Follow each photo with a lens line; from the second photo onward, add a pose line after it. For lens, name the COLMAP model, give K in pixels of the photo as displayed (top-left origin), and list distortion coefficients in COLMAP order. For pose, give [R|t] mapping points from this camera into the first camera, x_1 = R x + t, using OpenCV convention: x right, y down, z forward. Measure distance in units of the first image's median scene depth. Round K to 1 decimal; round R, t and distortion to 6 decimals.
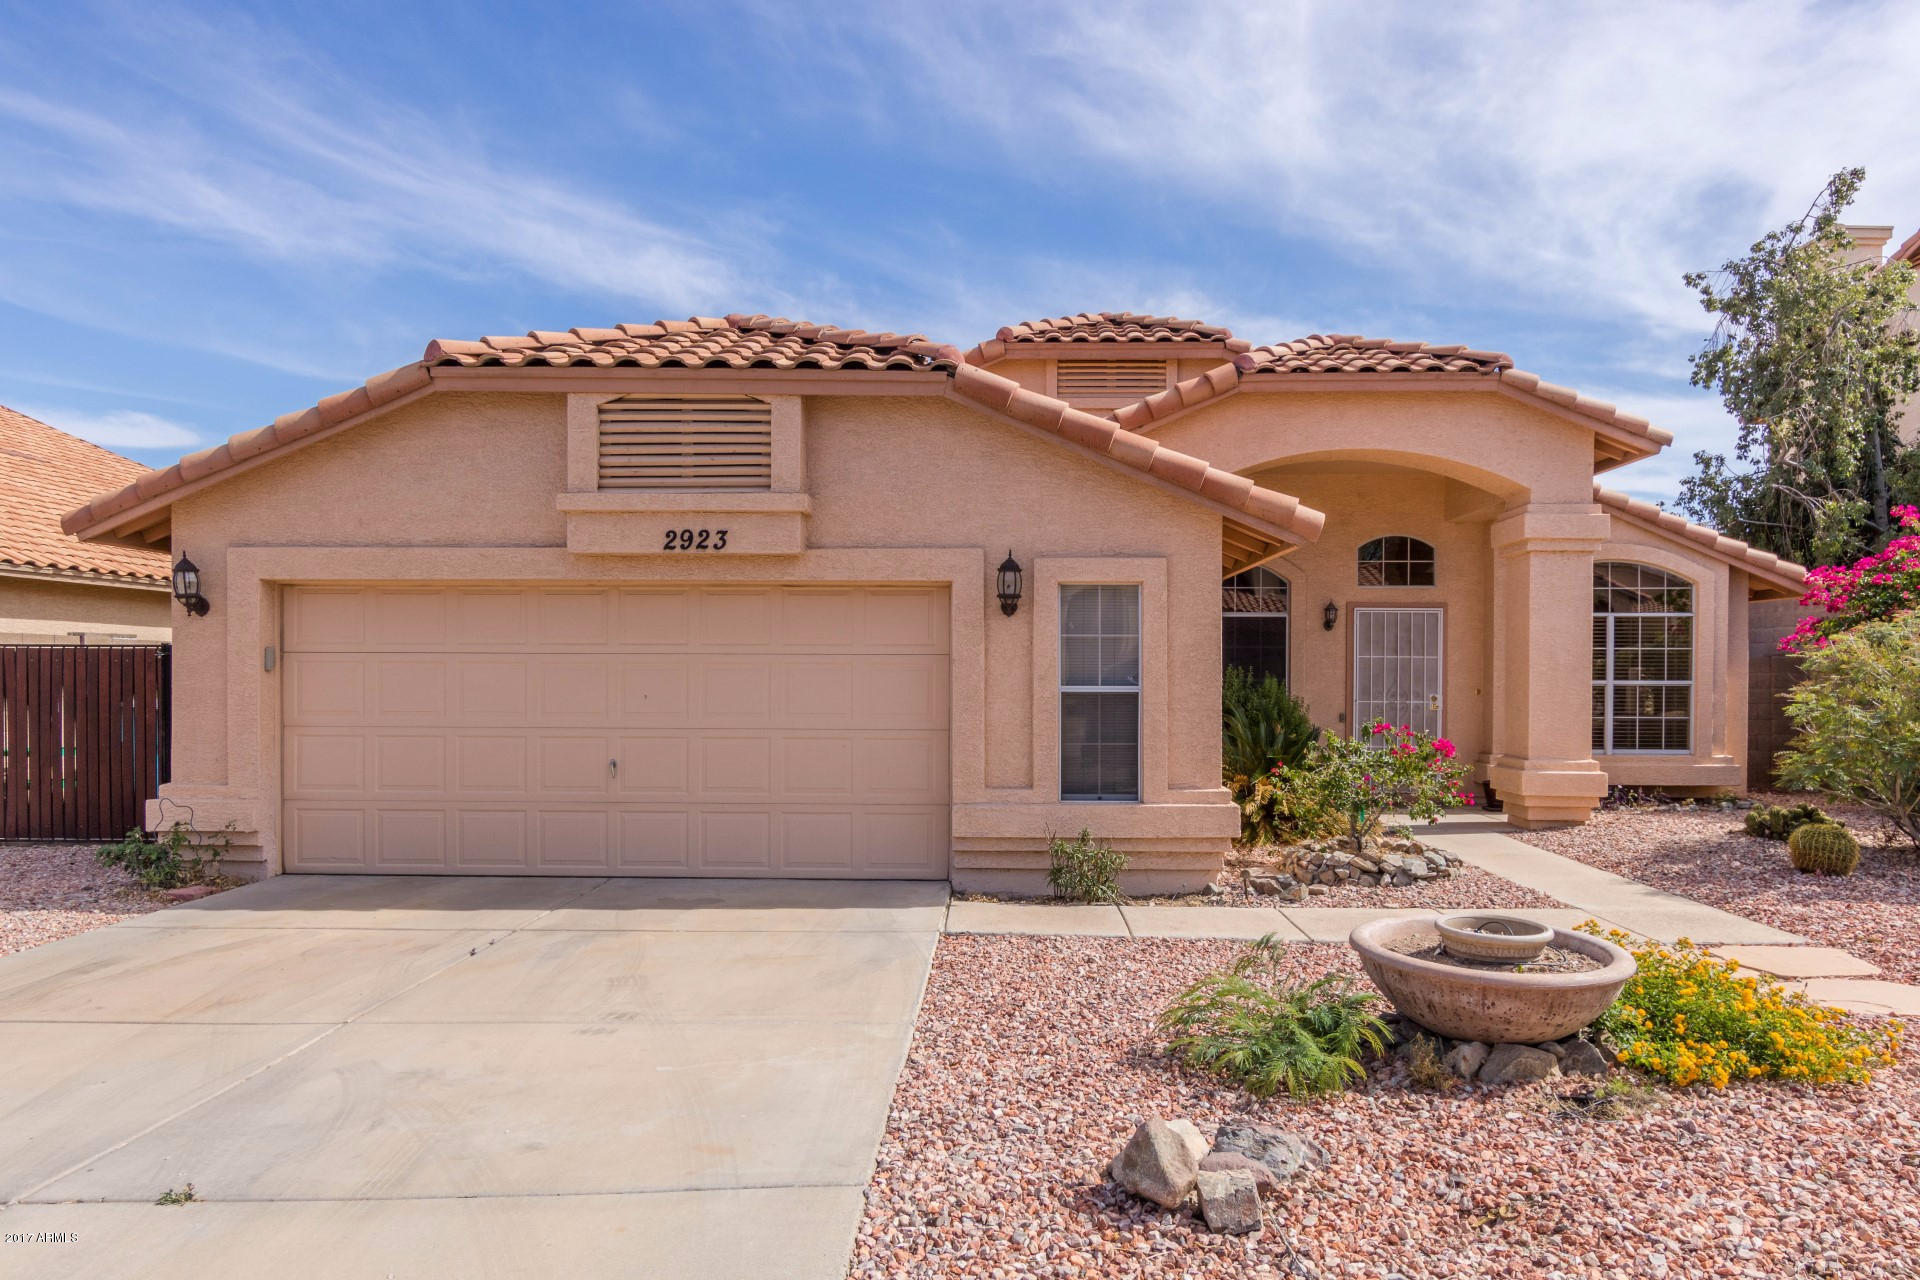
lens RADIAL K [[1174.5, 0, 1003.4], [0, 1174.5, 674.9], [0, 0, 1]] dist [0.001840, 0.001066]
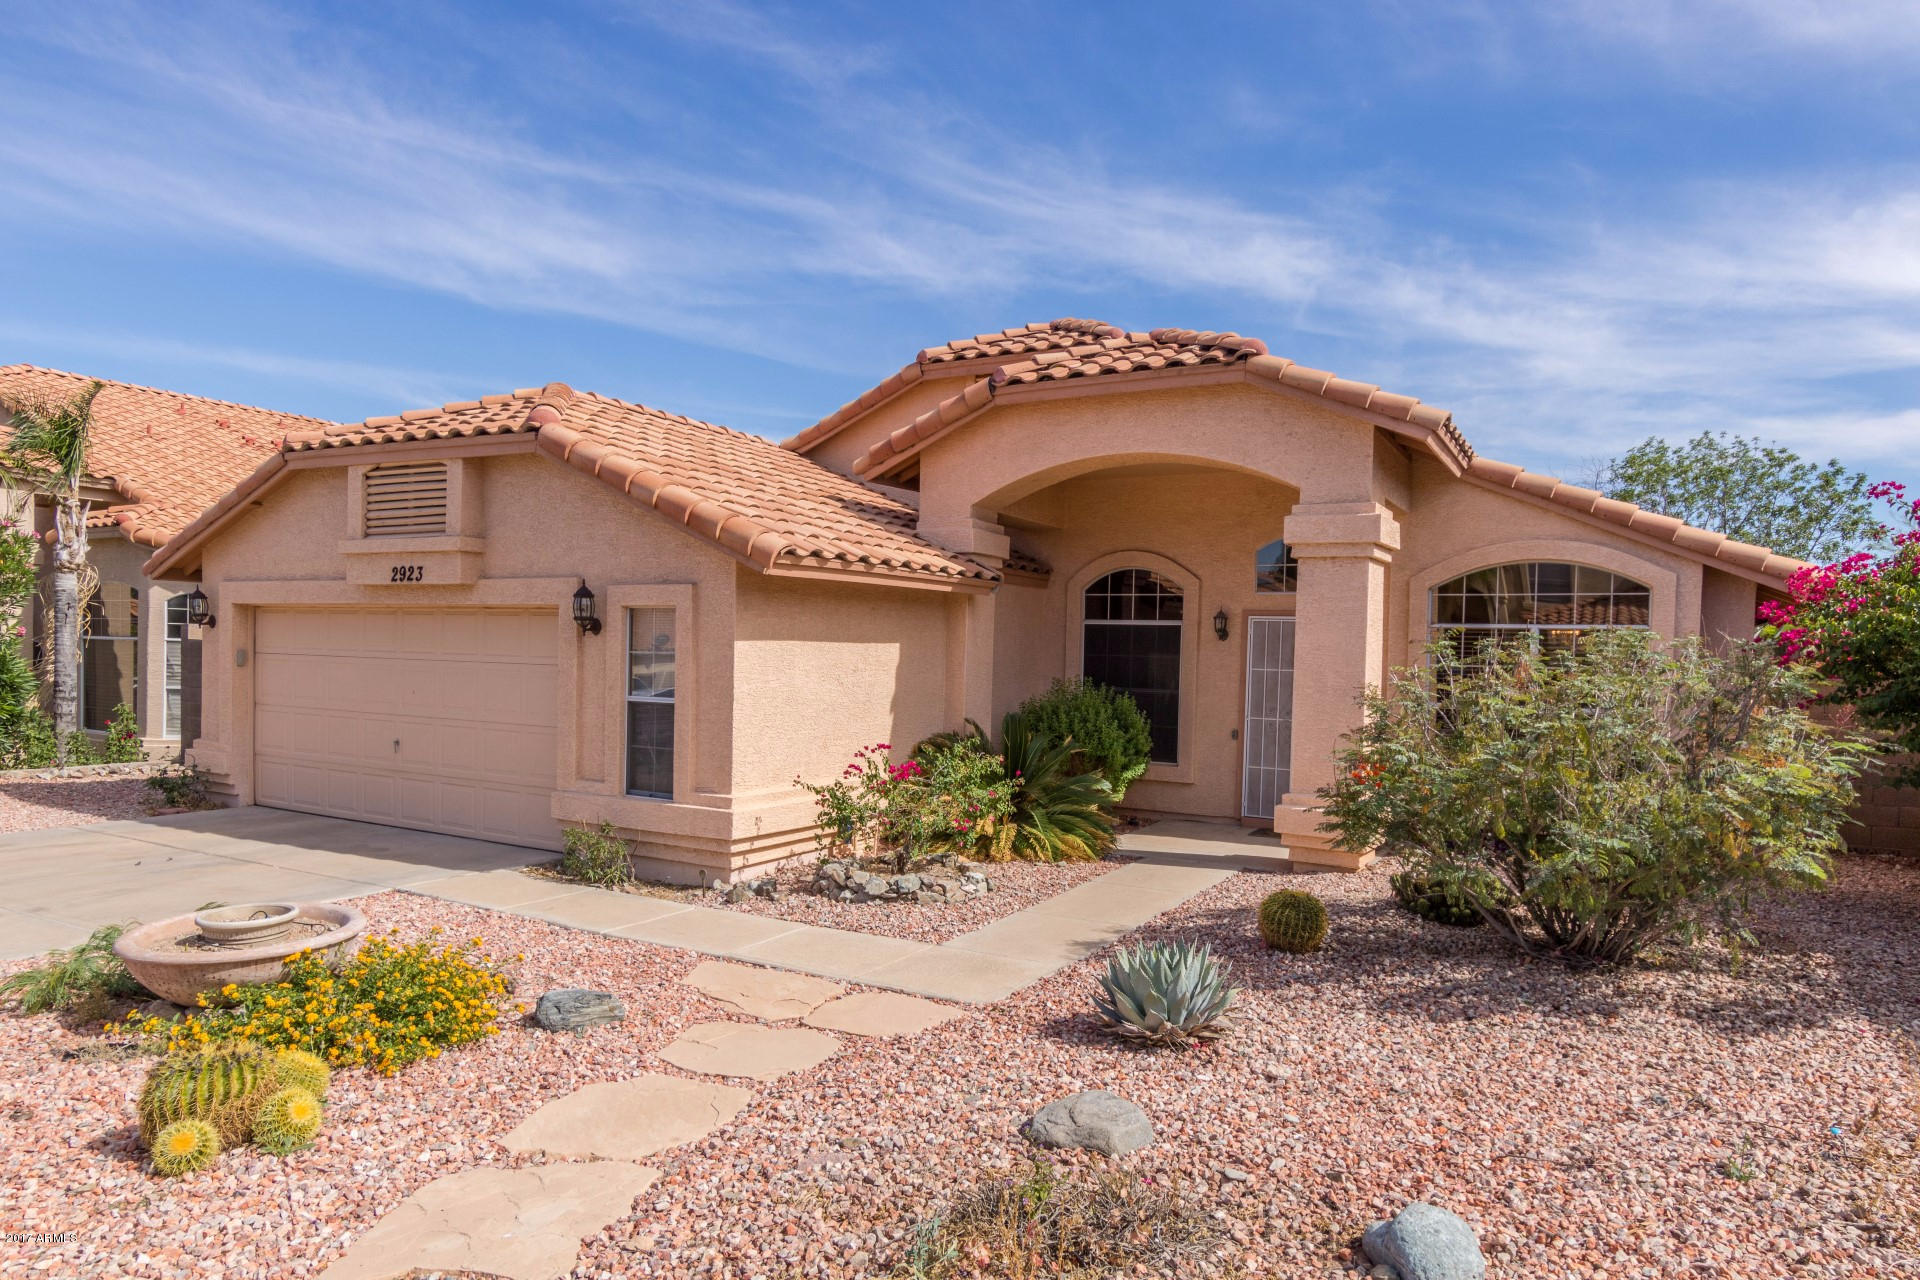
lens RADIAL K [[1174.5, 0, 1015.0], [0, 1174.5, 664.5], [0, 0, 1]] dist [0.001840, 0.001066]
pose [[0.883178, 0.023122, -0.468467, 0.906959], [-0.020109, 0.999732, 0.011434, -0.041024], [0.468606, -0.000677, 0.883407, 0.156602]]
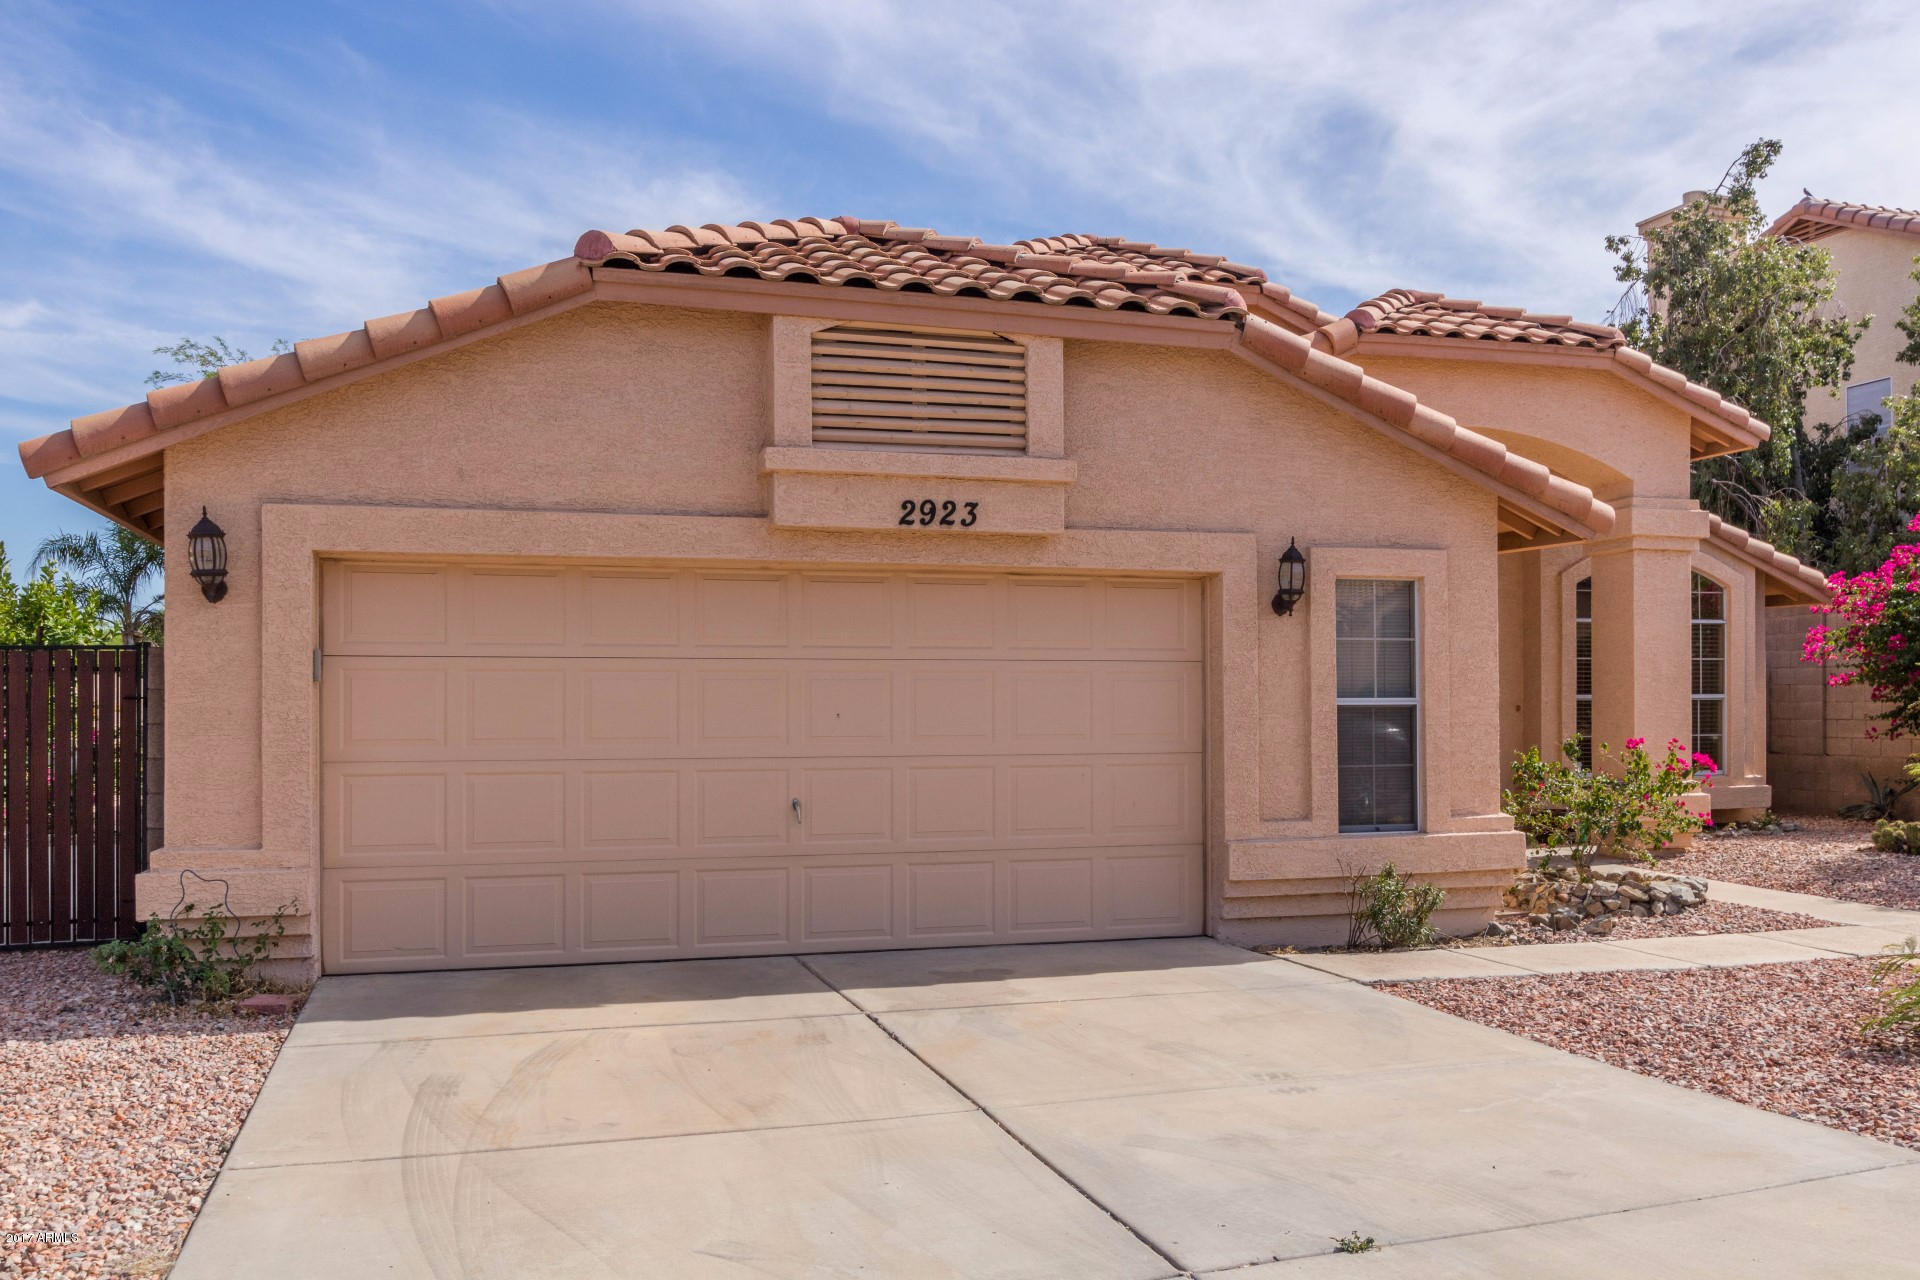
lens RADIAL K [[1639.6, 0, 1008.3], [0, 1639.6, 678.1], [0, 0, 1]] dist [-0.002665, 0.003781]
pose [[0.948052, -0.001311, 0.318114, -0.541848], [0.005667, 0.999902, -0.012766, 0.008659], [-0.318066, 0.013906, 0.947967, -0.046883]]
